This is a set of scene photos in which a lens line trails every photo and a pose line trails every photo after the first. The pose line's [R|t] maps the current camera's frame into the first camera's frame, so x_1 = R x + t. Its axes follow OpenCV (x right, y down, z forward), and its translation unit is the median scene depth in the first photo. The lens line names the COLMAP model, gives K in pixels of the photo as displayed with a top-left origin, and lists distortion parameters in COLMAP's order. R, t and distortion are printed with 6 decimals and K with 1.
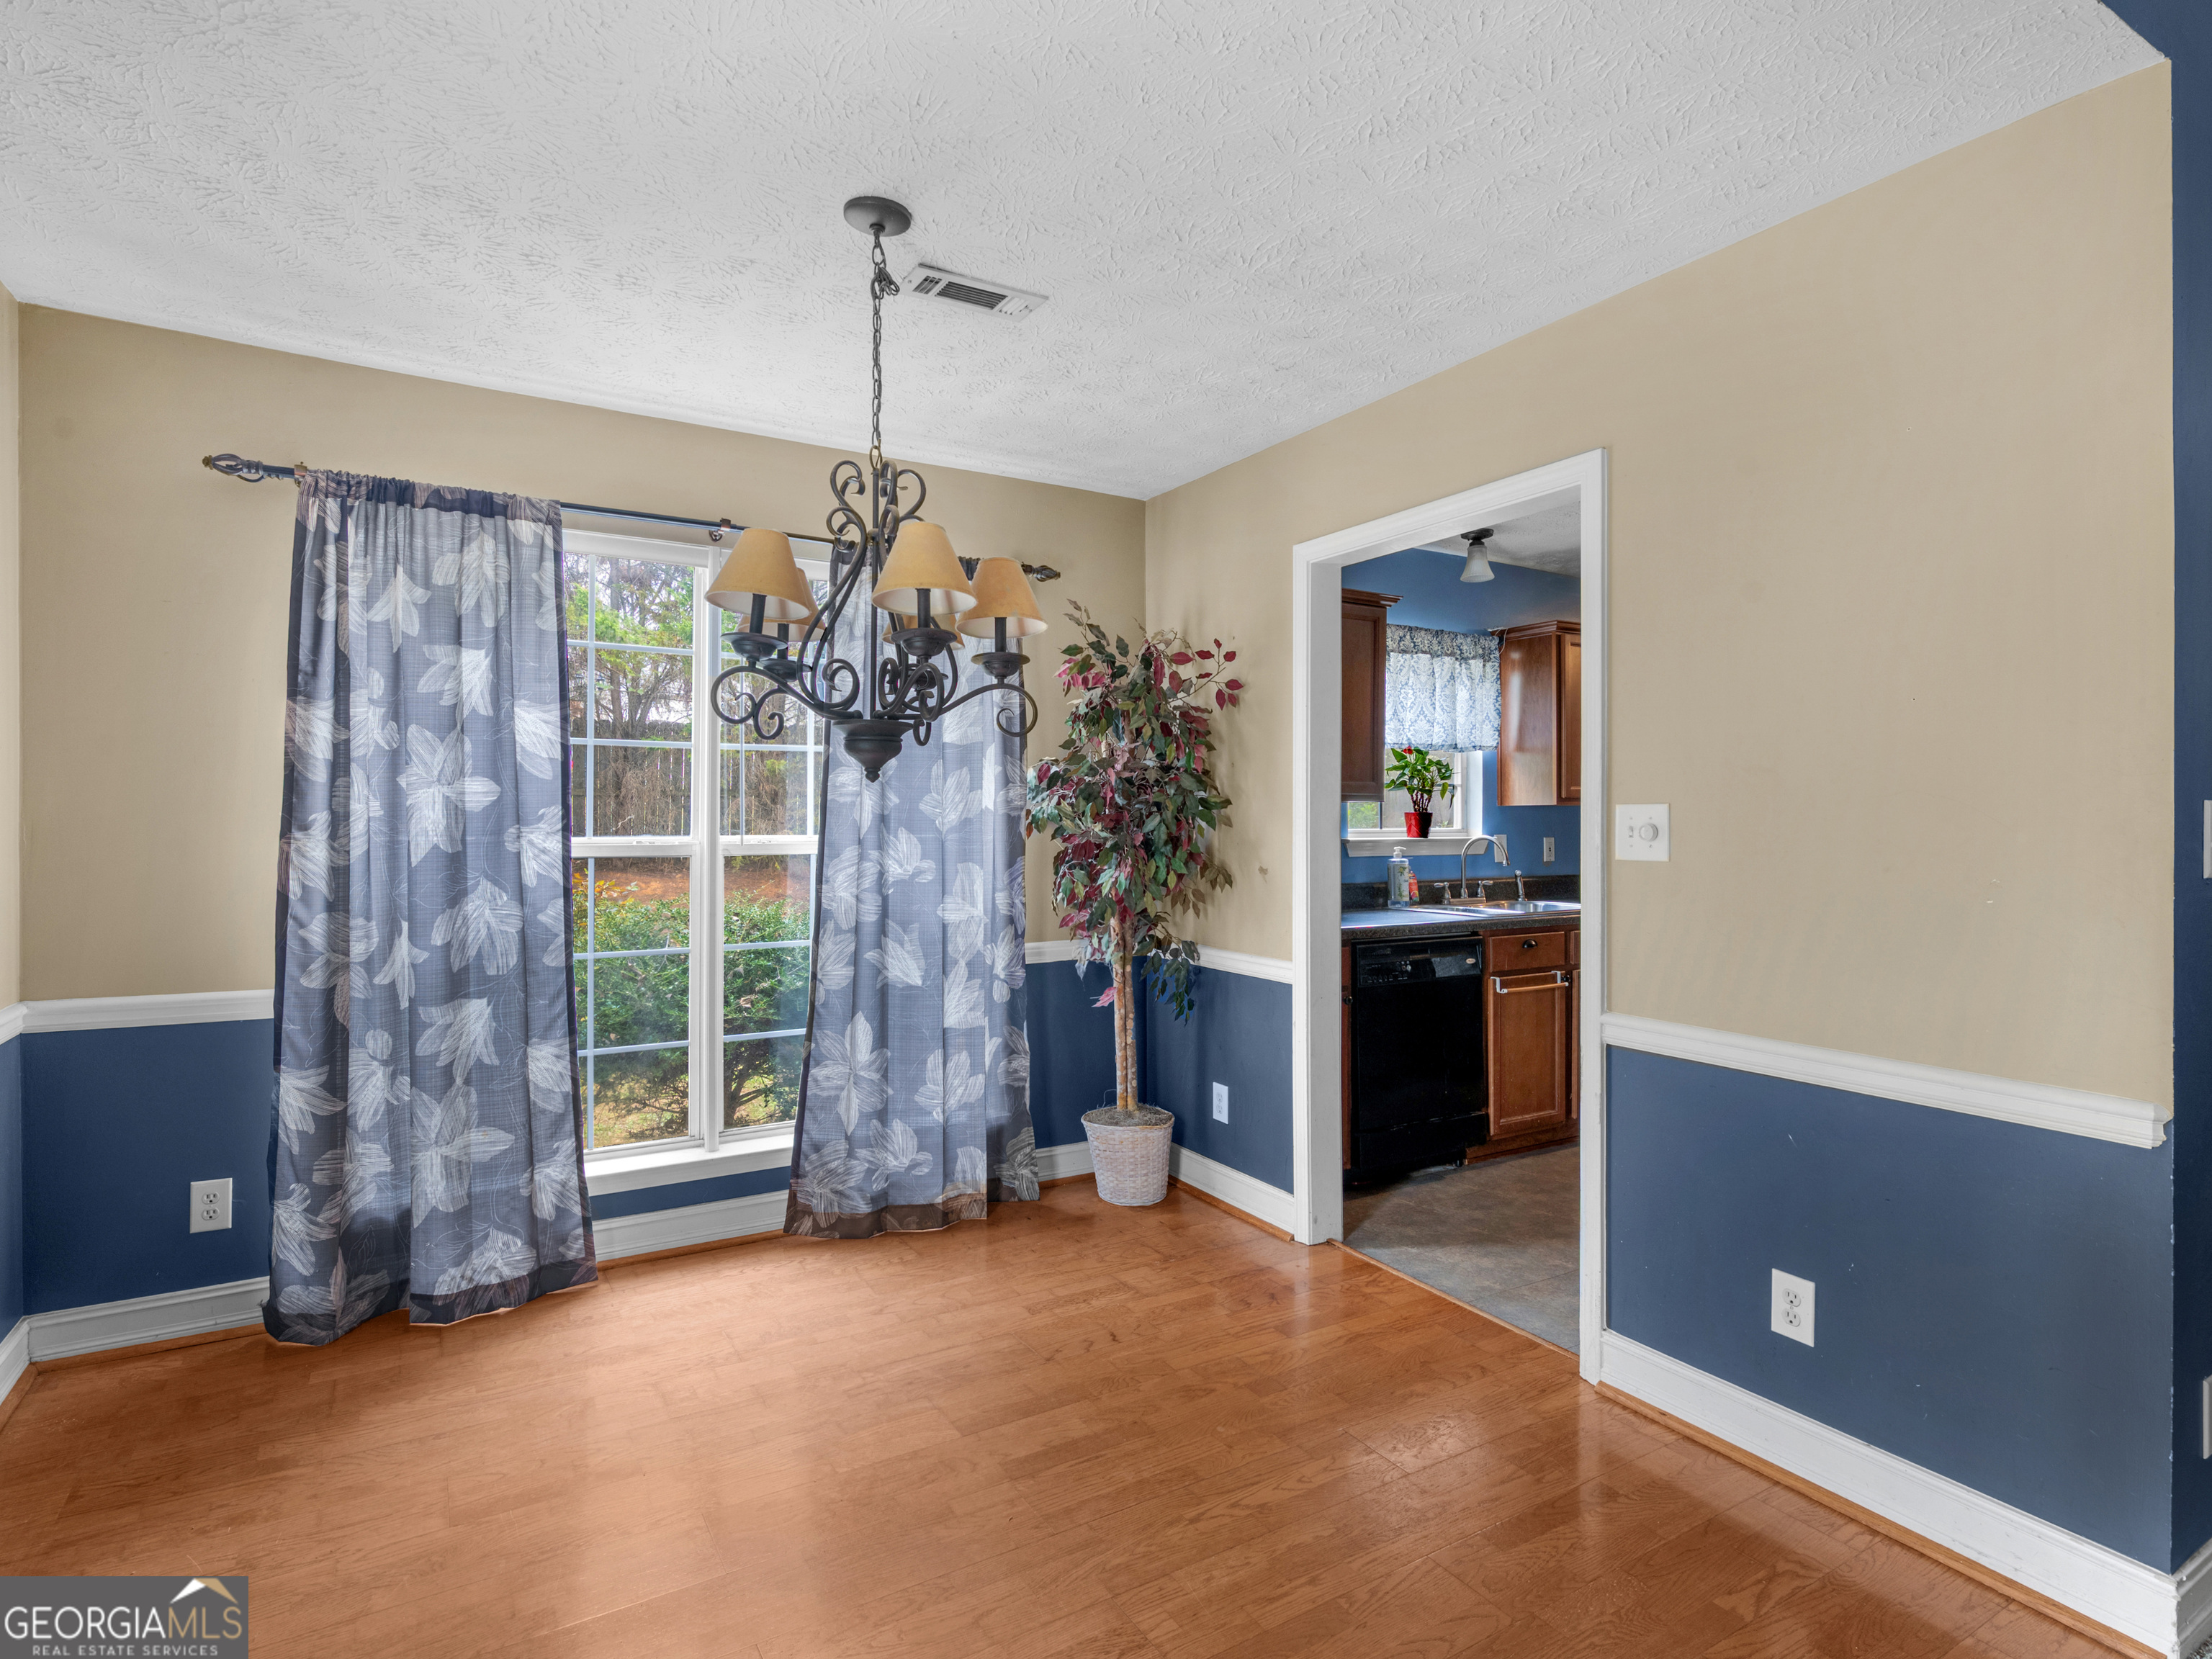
lens RADIAL K [[1140.2, 0, 1139.9], [0, 1140.2, 834.4], [0, 0, 1]] dist [-0.003013, 0.002506]
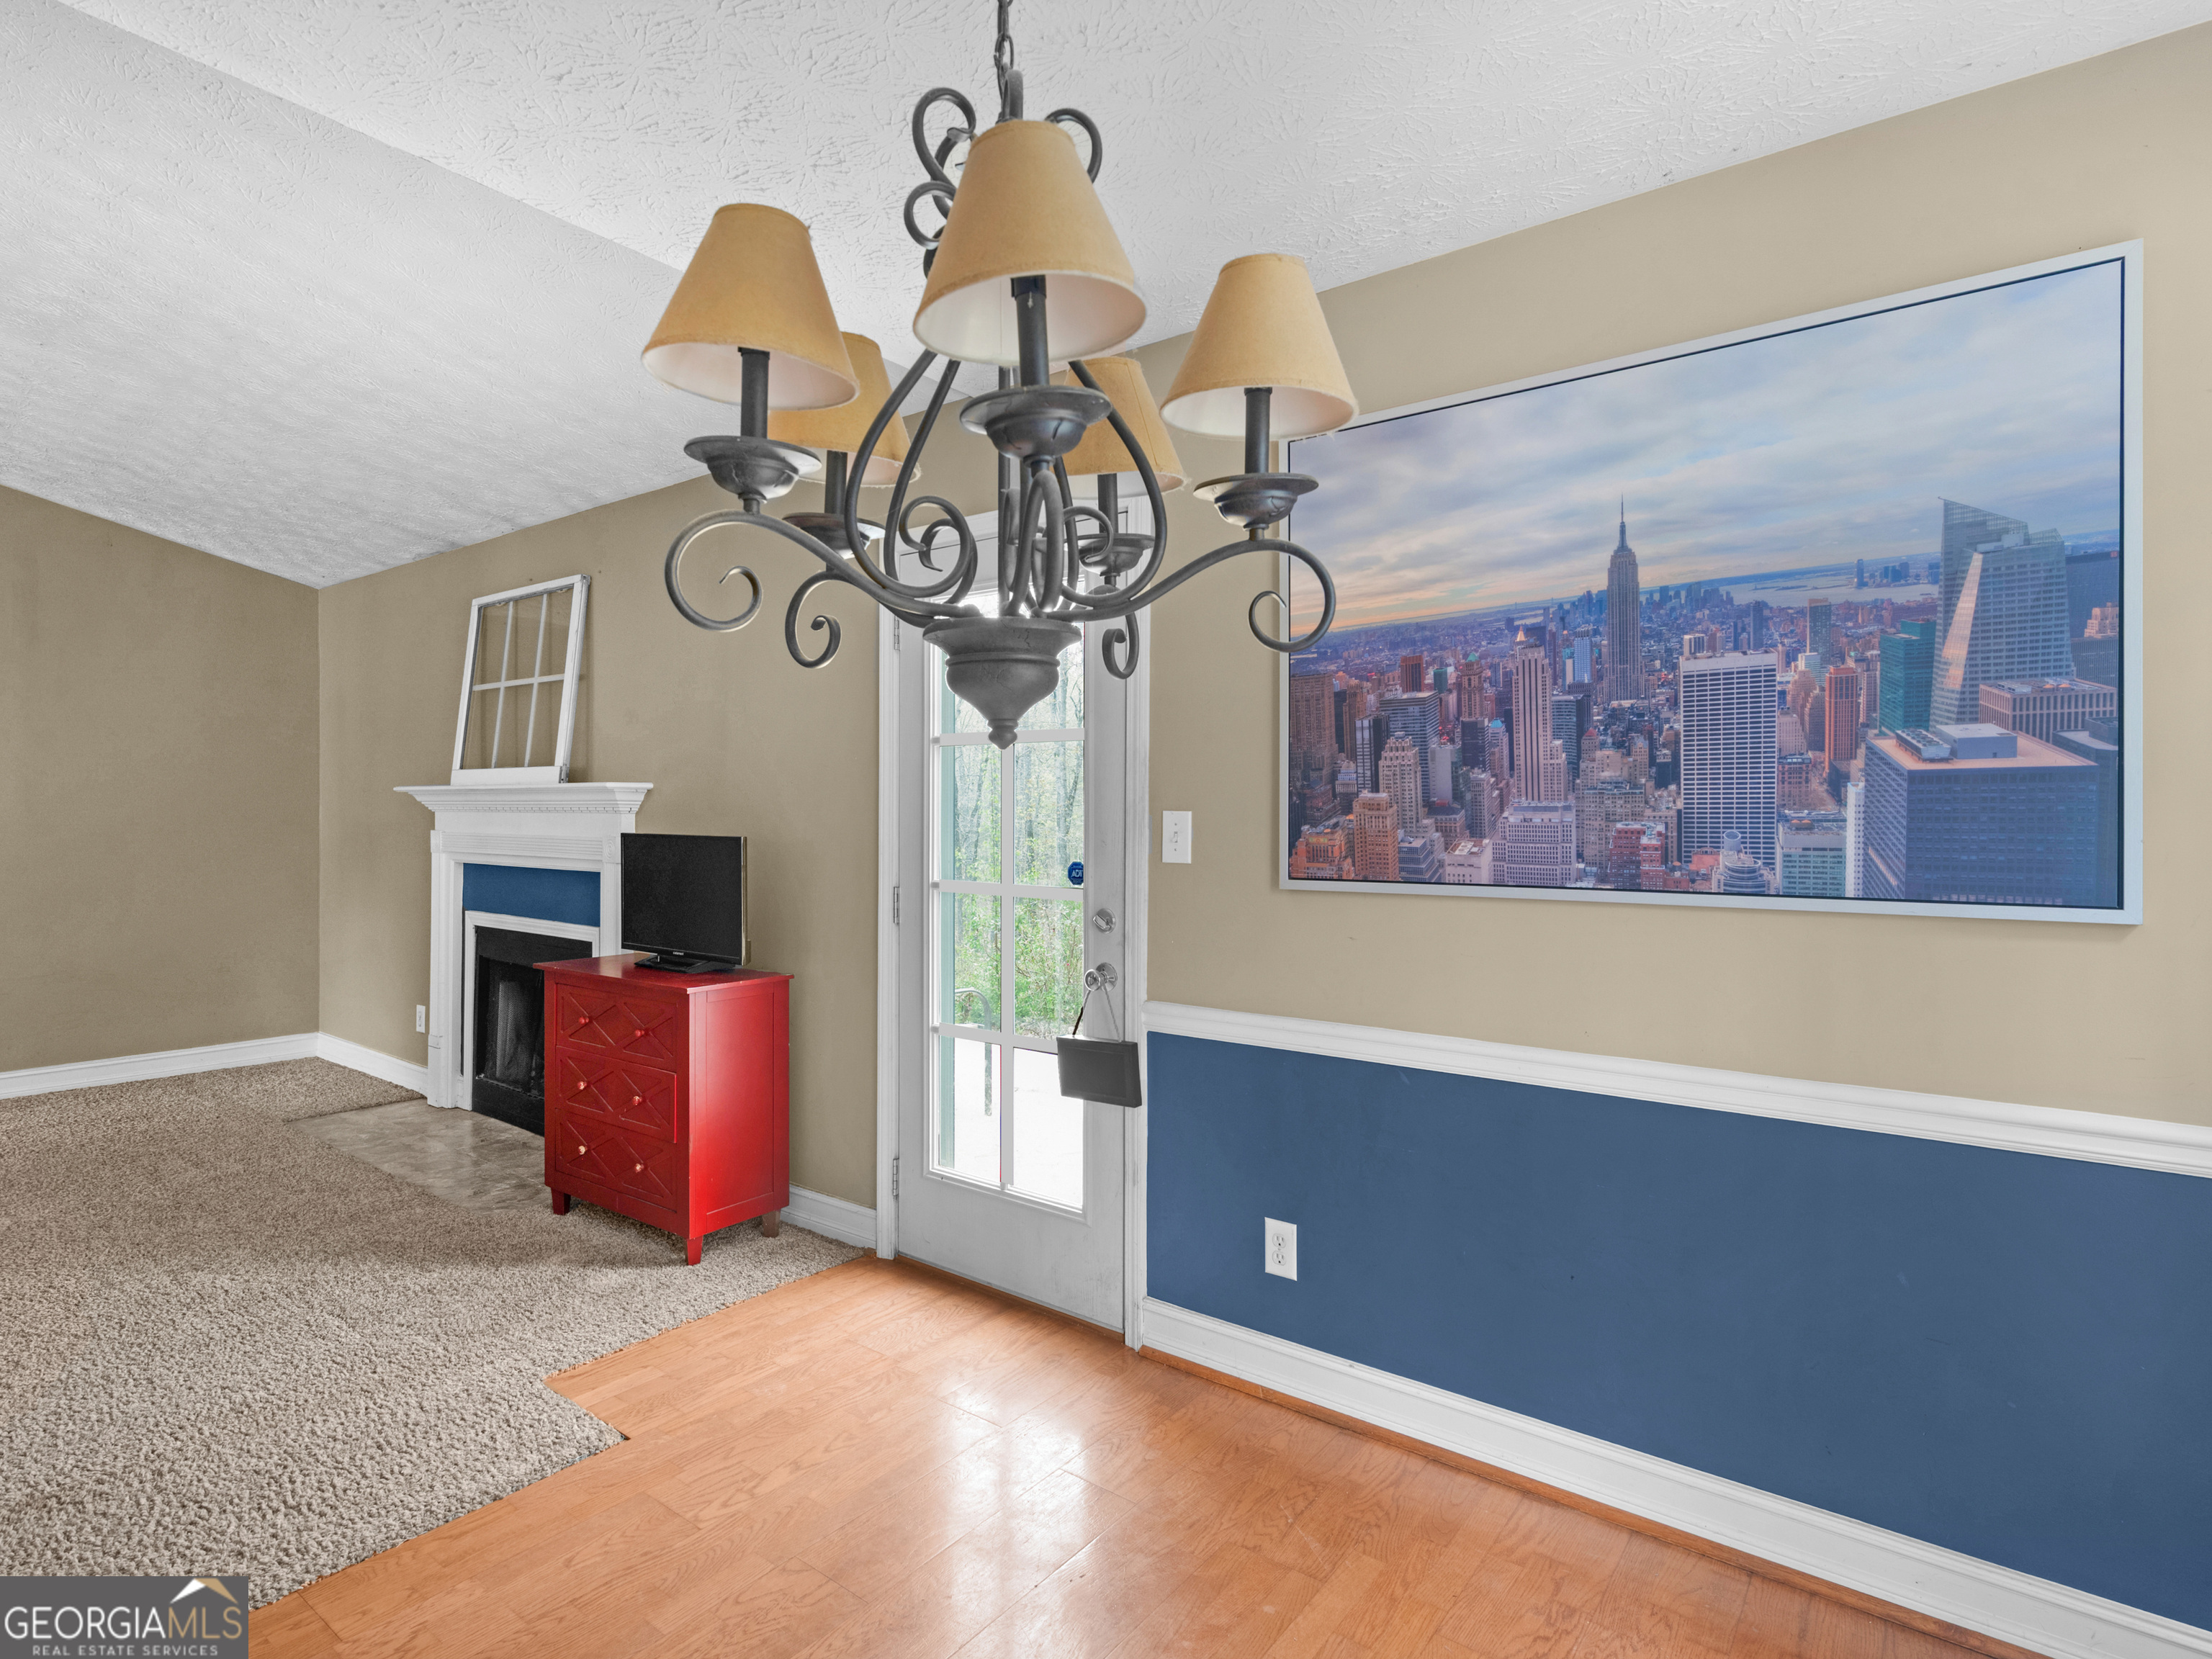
lens RADIAL K [[1140.2, 0, 1105.4], [0, 1140.2, 823.0], [0, 0, 1]] dist [-0.003013, 0.002506]
pose [[-0.932848, -0.007198, -0.360197, -0.064390], [-0.013820, 0.999779, 0.015813, -0.014463], [0.360004, 0.019729, -0.932742, 0.911925]]
